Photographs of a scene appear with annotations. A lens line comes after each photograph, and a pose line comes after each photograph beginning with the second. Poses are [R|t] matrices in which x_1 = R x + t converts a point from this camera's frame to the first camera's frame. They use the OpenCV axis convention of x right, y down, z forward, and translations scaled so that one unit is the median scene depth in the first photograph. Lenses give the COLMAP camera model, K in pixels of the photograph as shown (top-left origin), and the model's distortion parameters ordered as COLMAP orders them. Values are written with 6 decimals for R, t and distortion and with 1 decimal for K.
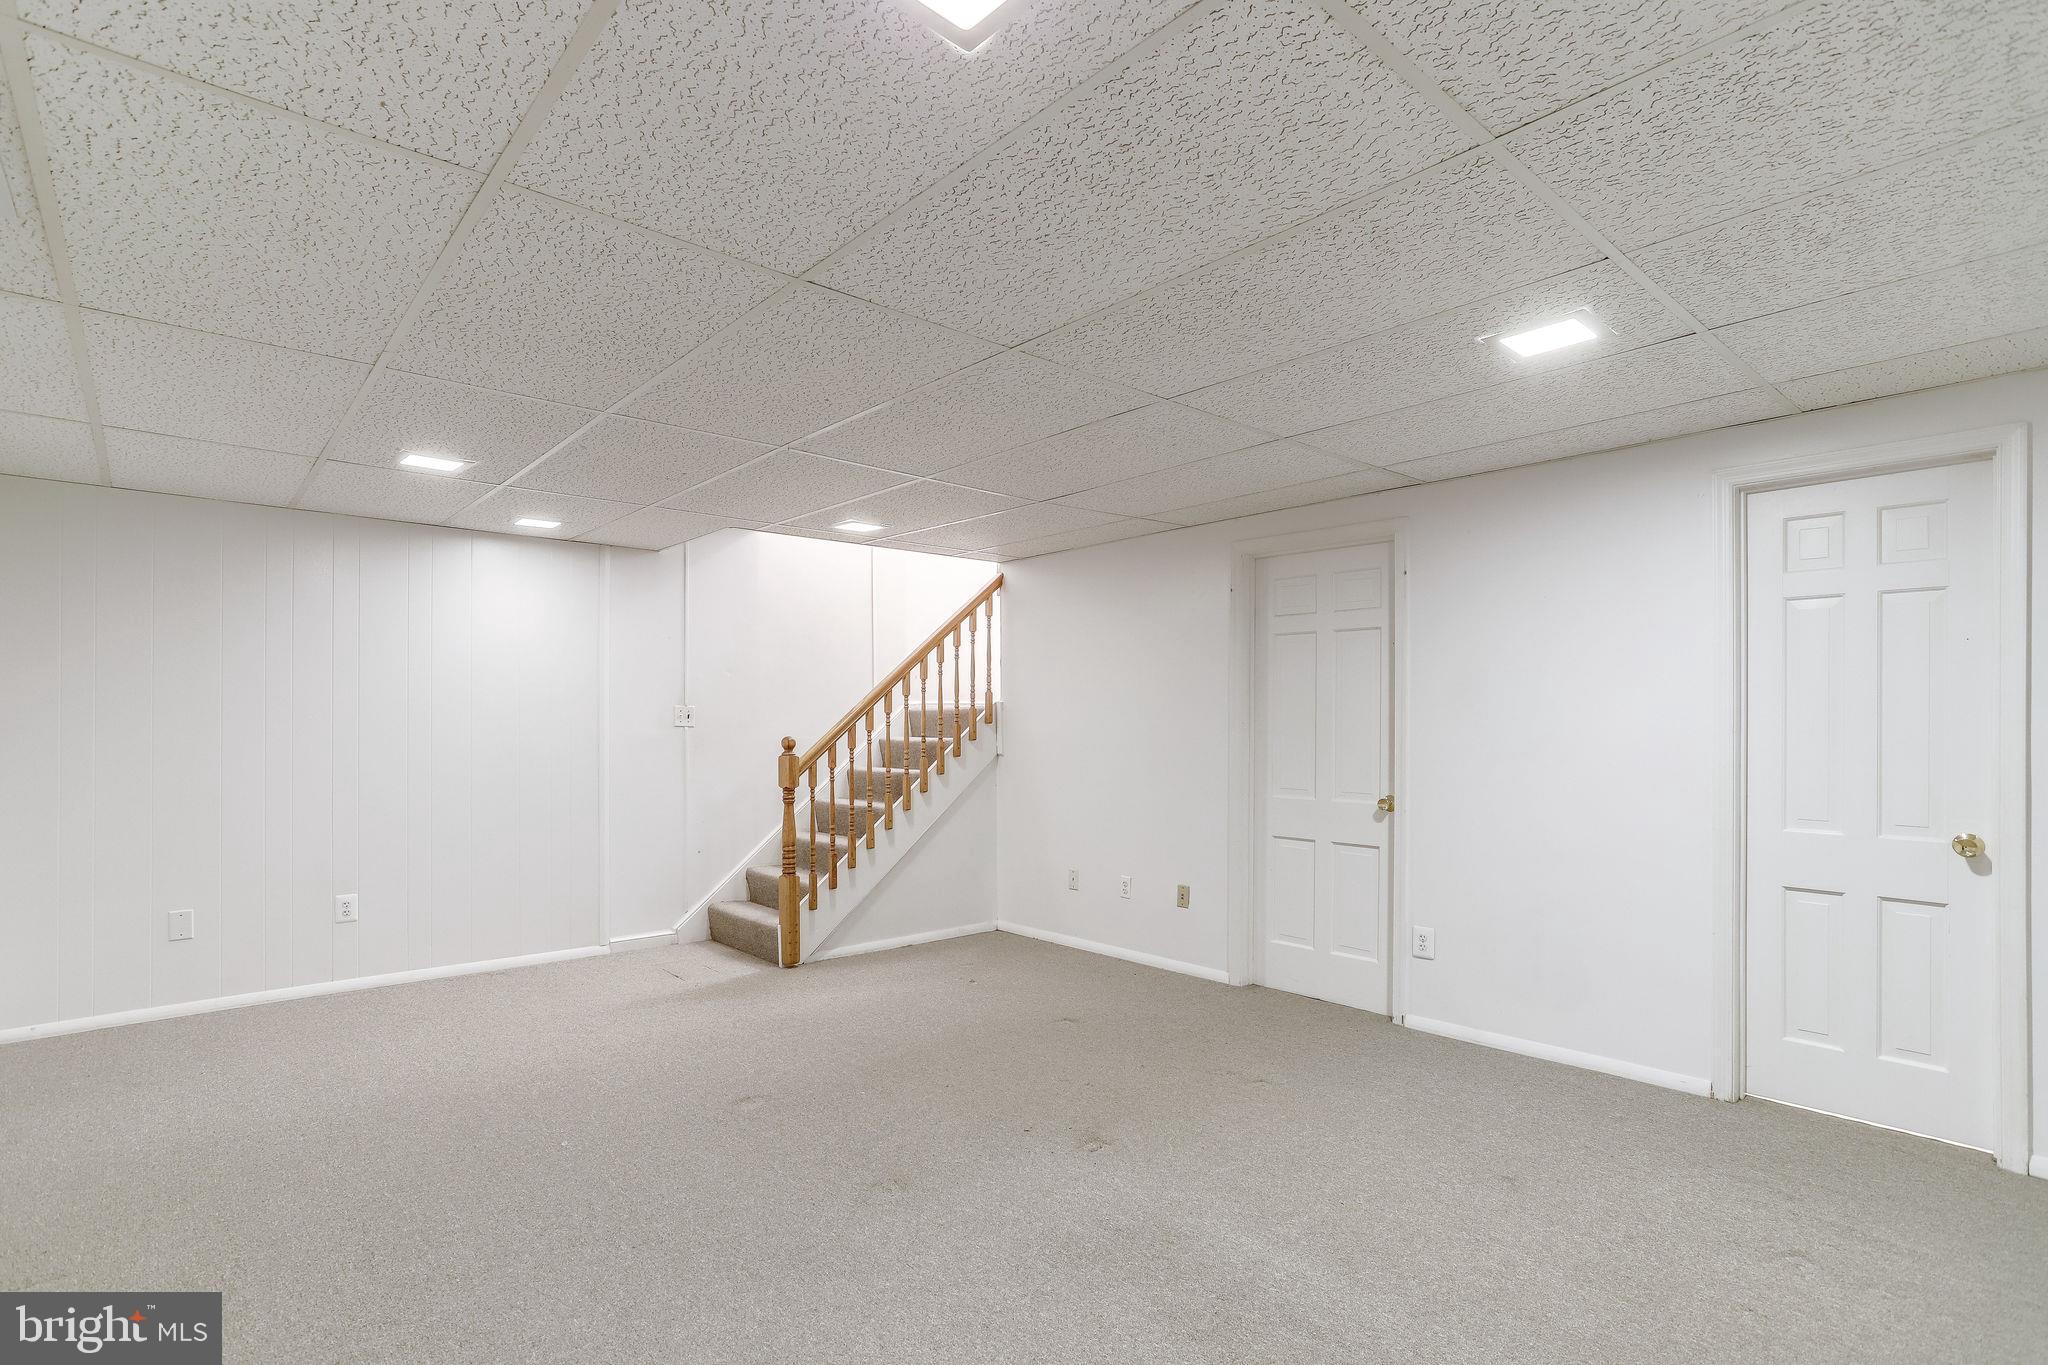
lens RADIAL K [[995.8, 0, 1022.0], [0, 995.8, 677.8], [0, 0, 1]] dist [-0.030977, 0.011118]
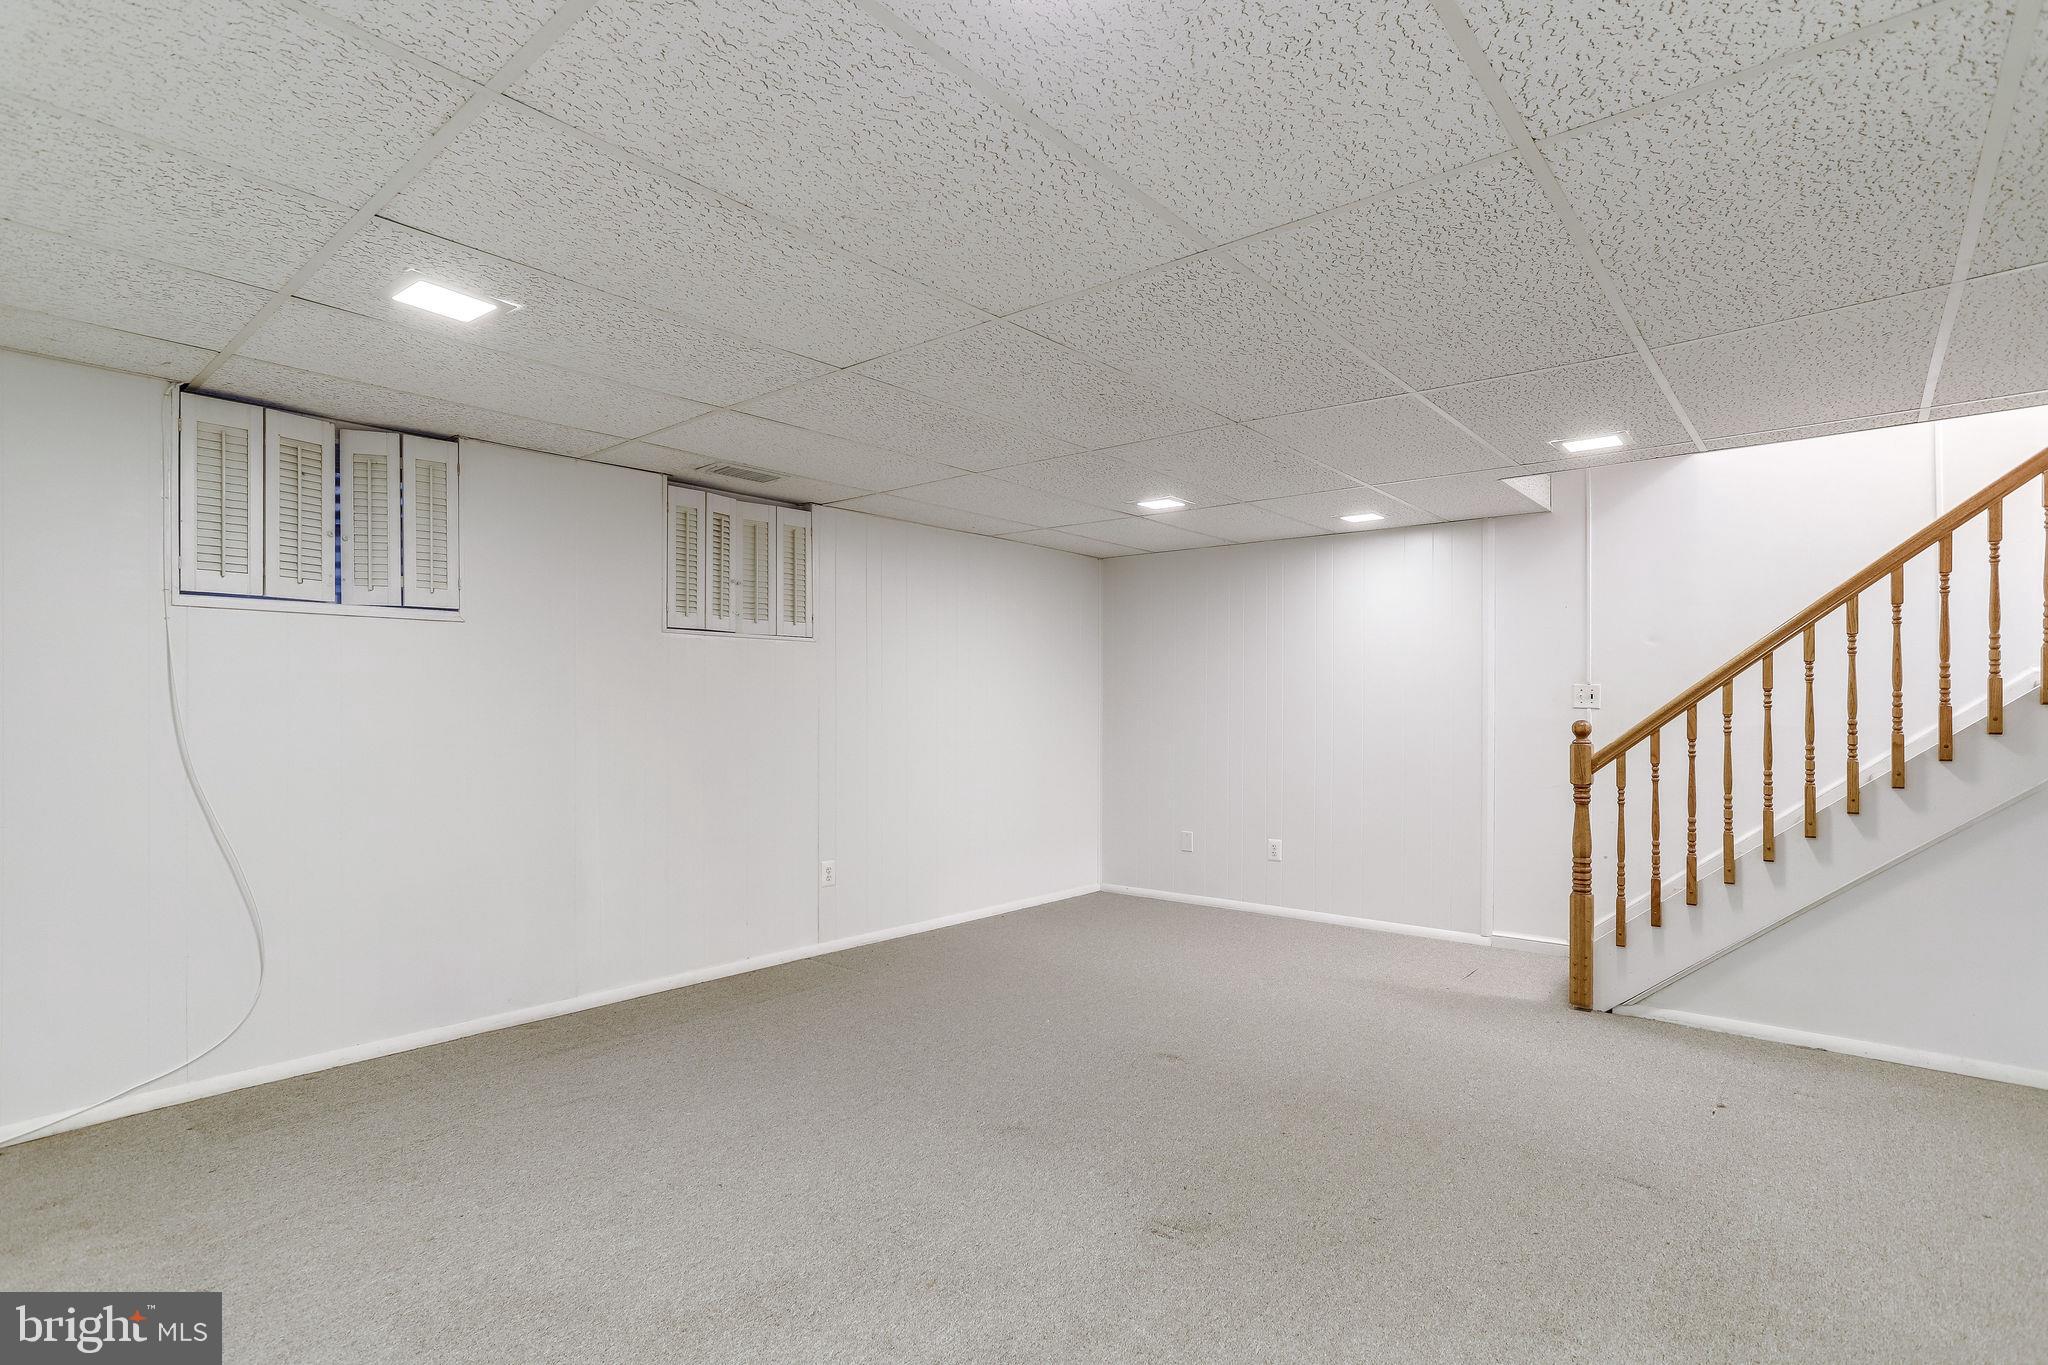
lens RADIAL K [[995.8, 0, 1022.0], [0, 995.8, 677.8], [0, 0, 1]] dist [-0.030977, 0.011118]
pose [[0.146519, -0.026616, -0.988850, 0.479714], [0.045845, 0.998747, -0.020090, 0.019779], [0.988145, -0.042390, 0.147556, 0.438431]]
